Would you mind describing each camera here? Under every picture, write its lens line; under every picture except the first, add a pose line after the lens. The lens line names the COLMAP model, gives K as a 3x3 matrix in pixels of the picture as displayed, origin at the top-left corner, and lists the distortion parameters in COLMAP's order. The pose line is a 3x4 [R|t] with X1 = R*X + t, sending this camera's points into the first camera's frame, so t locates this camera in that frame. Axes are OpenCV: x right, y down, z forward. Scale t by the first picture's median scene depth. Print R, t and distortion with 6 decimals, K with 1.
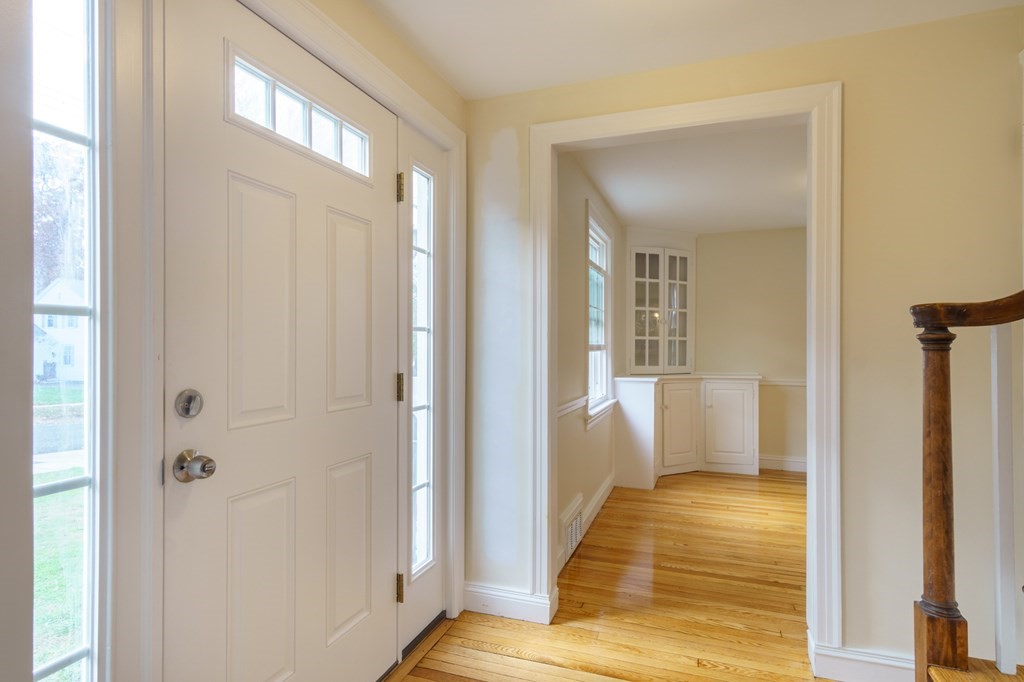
lens RADIAL K [[549.1, 0, 507.3], [0, 549.1, 343.5], [0, 0, 1]] dist [0.004851, -0.000544]
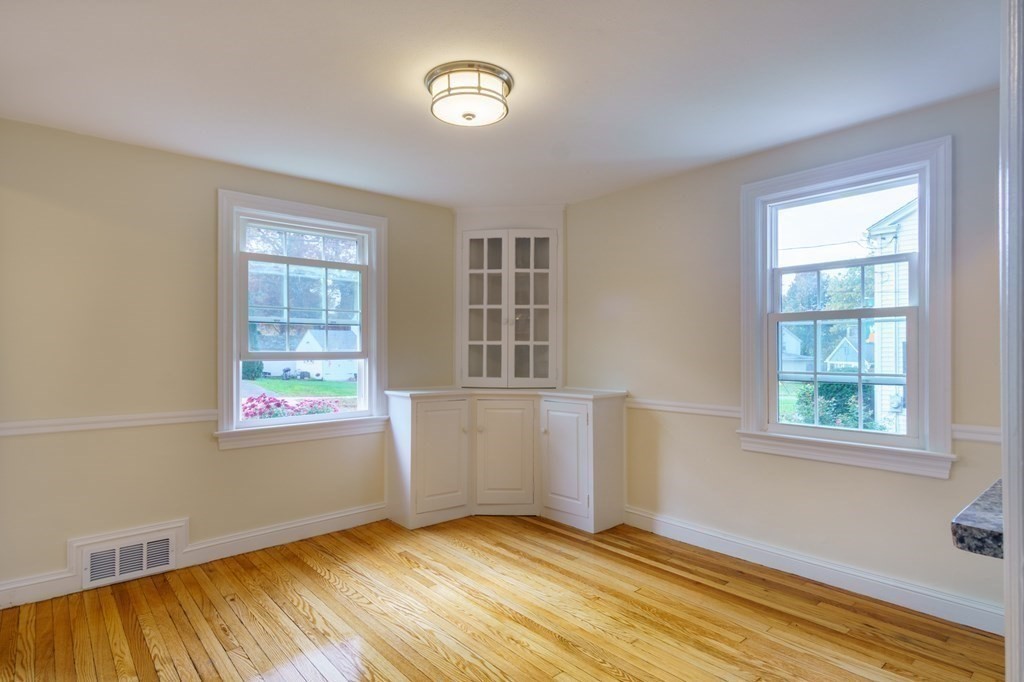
lens RADIAL K [[549.1, 0, 521.6], [0, 549.1, 351.1], [0, 0, 1]] dist [0.004851, -0.000544]
pose [[0.874305, -0.003125, -0.485367, 0.694643], [0.004828, 0.999986, 0.002258, 0.000431], [0.485353, -0.004318, 0.874307, 0.318539]]
